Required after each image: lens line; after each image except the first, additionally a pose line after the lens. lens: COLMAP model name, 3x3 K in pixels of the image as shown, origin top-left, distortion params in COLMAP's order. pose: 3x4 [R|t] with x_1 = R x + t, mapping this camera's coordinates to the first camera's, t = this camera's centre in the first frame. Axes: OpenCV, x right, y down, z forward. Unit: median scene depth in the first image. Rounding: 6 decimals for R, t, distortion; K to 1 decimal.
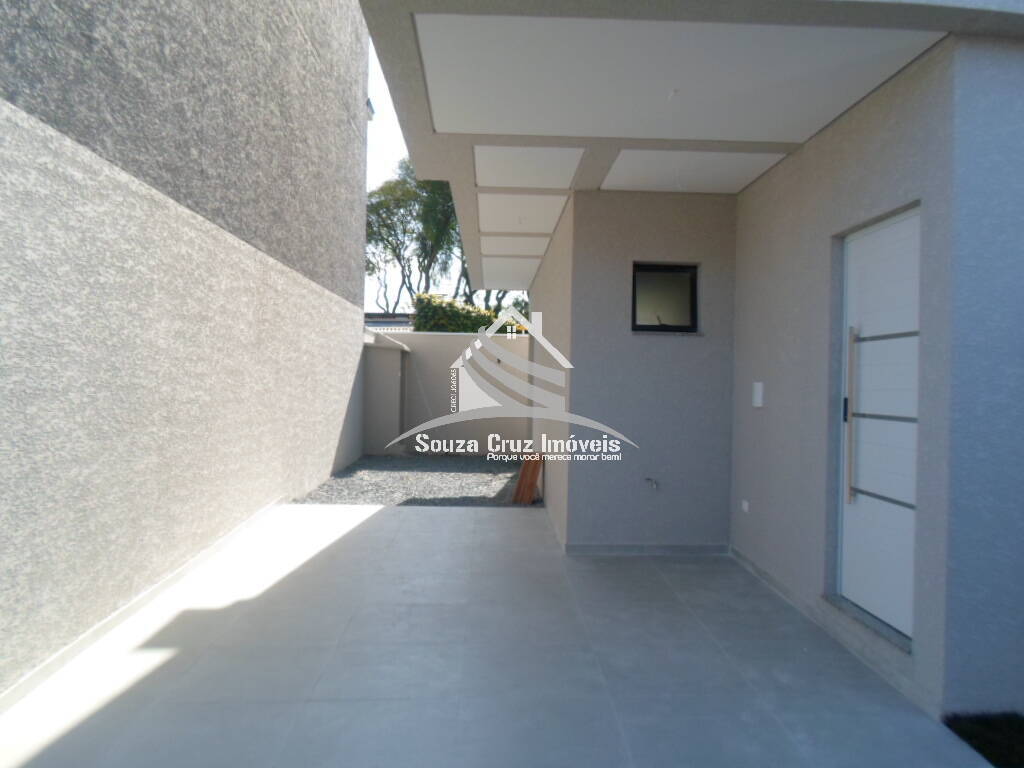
lens RADIAL K [[774.2, 0, 507.0], [0, 774.2, 373.3], [0, 0, 1]] dist [-0.012738, -0.008225]
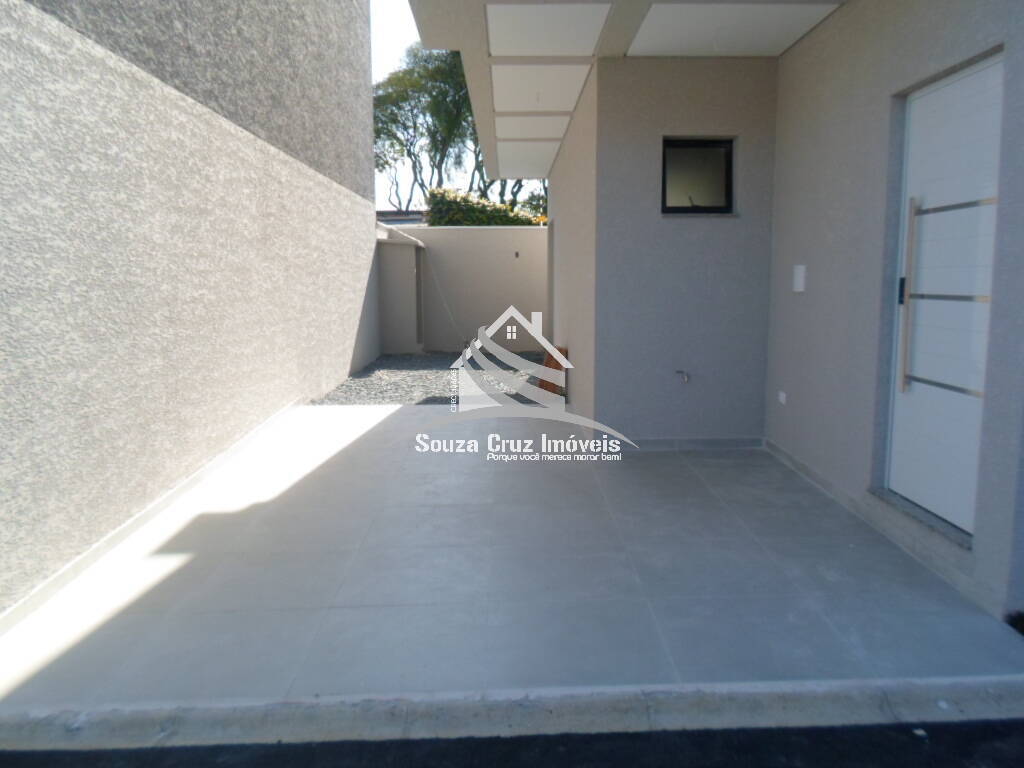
lens RADIAL K [[774.2, 0, 512.5], [0, 774.2, 373.7], [0, 0, 1]] dist [-0.012738, -0.008225]
pose [[0.999622, -0.021314, -0.017367, -0.006217], [0.023415, 0.991044, 0.131464, 0.011005], [0.014410, -0.131821, 0.991169, 0.061688]]
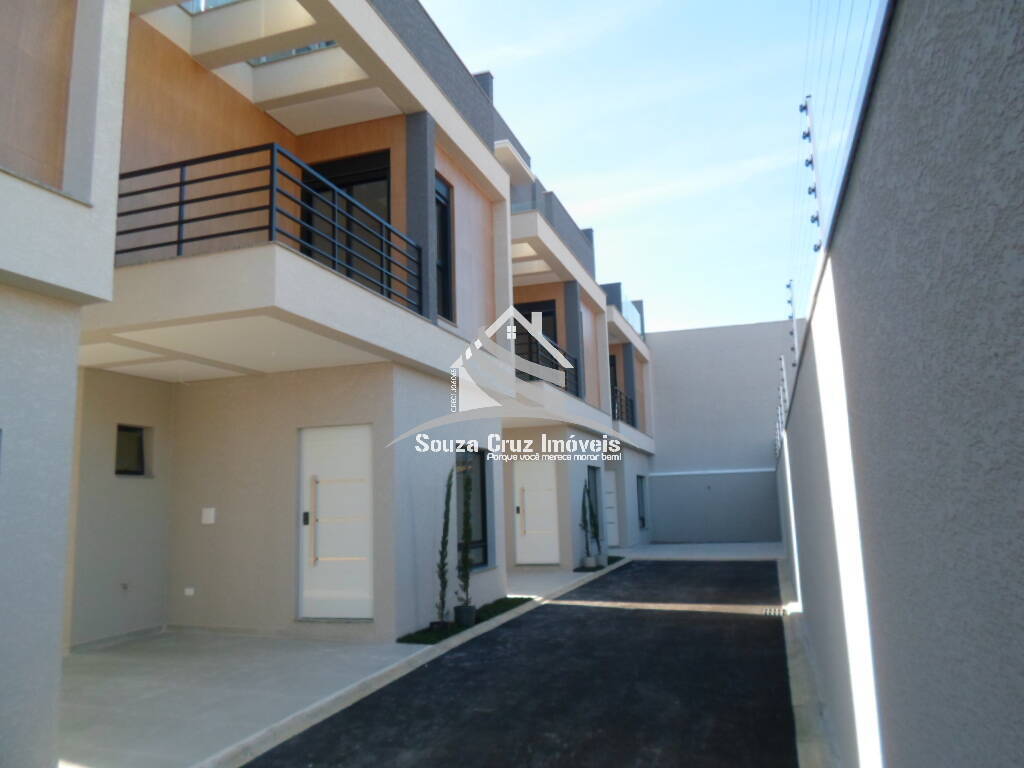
lens RADIAL K [[774.2, 0, 507.3], [0, 774.2, 384.5], [0, 0, 1]] dist [-0.012738, -0.008225]
pose [[0.336985, 0.107506, 0.935352, -1.019981], [0.028368, 0.991849, -0.124220, -0.027480], [-0.941083, 0.068394, 0.331189, -0.122090]]
